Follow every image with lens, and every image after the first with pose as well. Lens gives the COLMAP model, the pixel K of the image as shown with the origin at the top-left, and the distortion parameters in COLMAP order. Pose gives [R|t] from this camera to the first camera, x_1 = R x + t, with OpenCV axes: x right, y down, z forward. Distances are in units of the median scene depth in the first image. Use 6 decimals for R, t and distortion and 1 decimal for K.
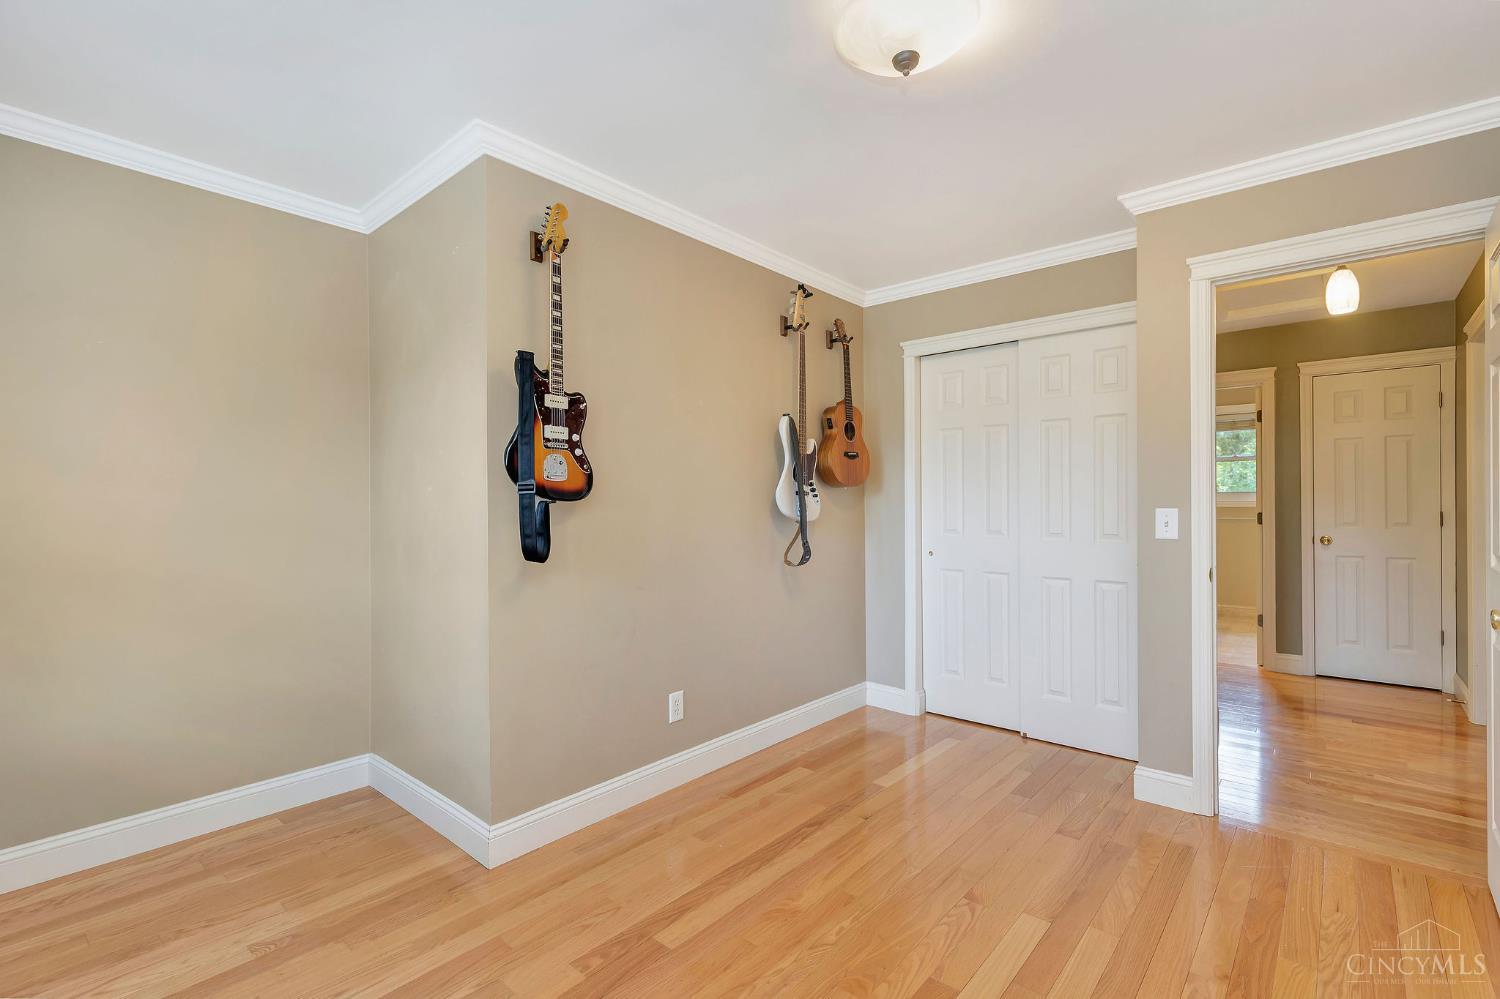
lens RADIAL K [[693.9, 0, 735.7], [0, 693.9, 500.7], [0, 0, 1]] dist [0.000103, -0.001308]
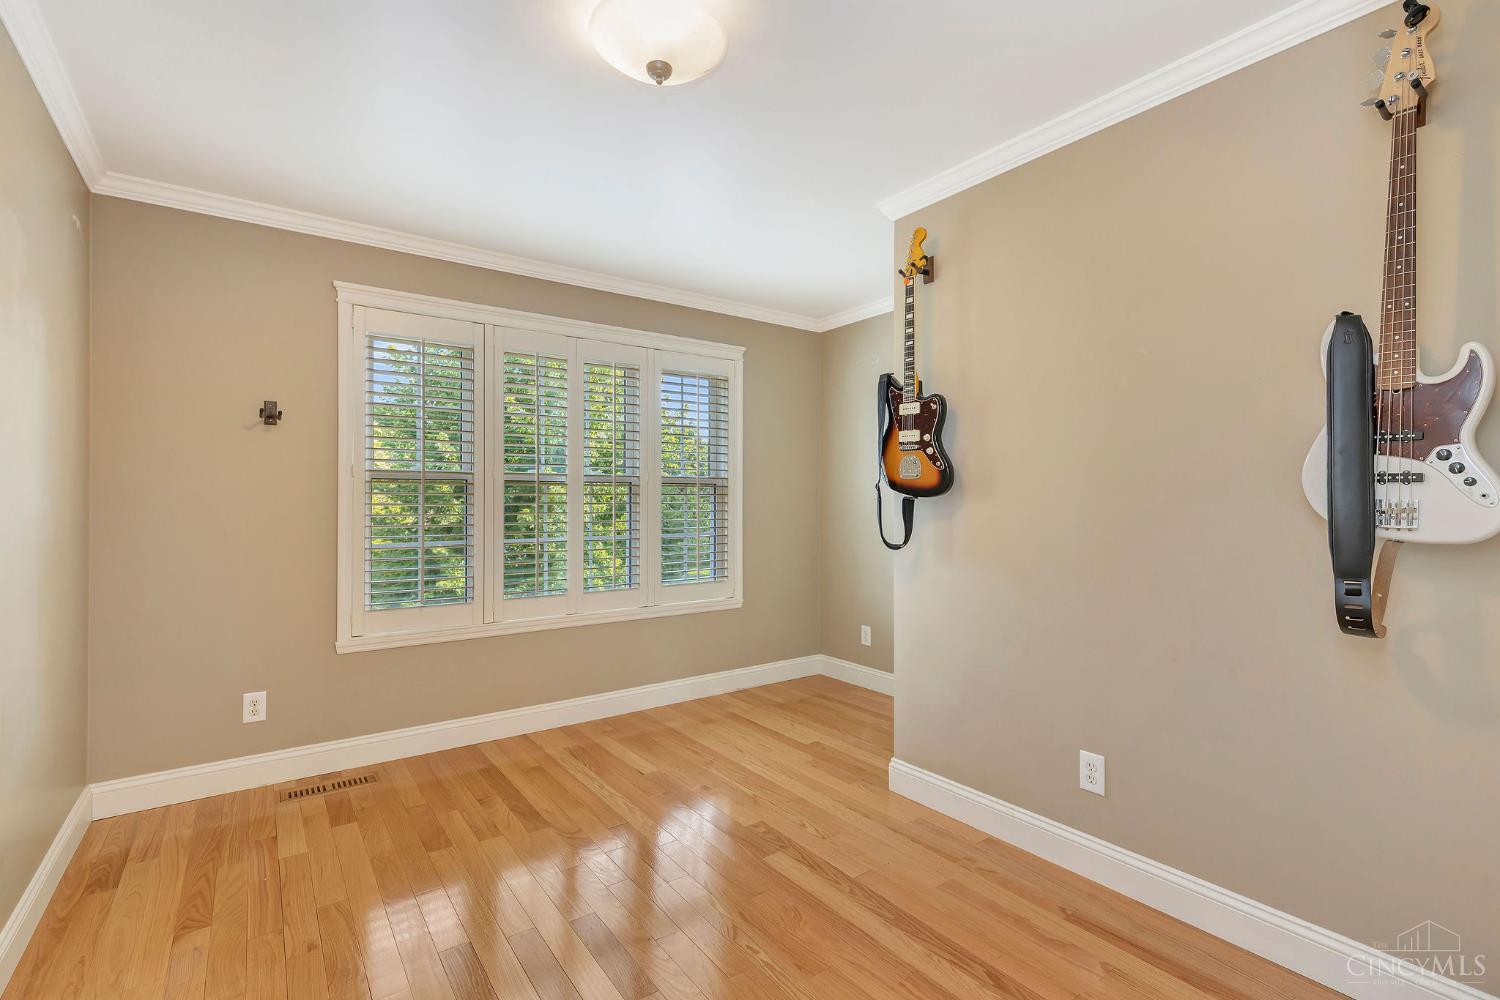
lens RADIAL K [[693.9, 0, 763.8], [0, 693.9, 494.3], [0, 0, 1]] dist [0.000103, -0.001308]
pose [[-0.216779, -0.003858, -0.976213, 0.885590], [-0.000279, 0.999992, -0.003890, 0.000909], [0.976221, -0.000571, -0.216778, 1.005791]]
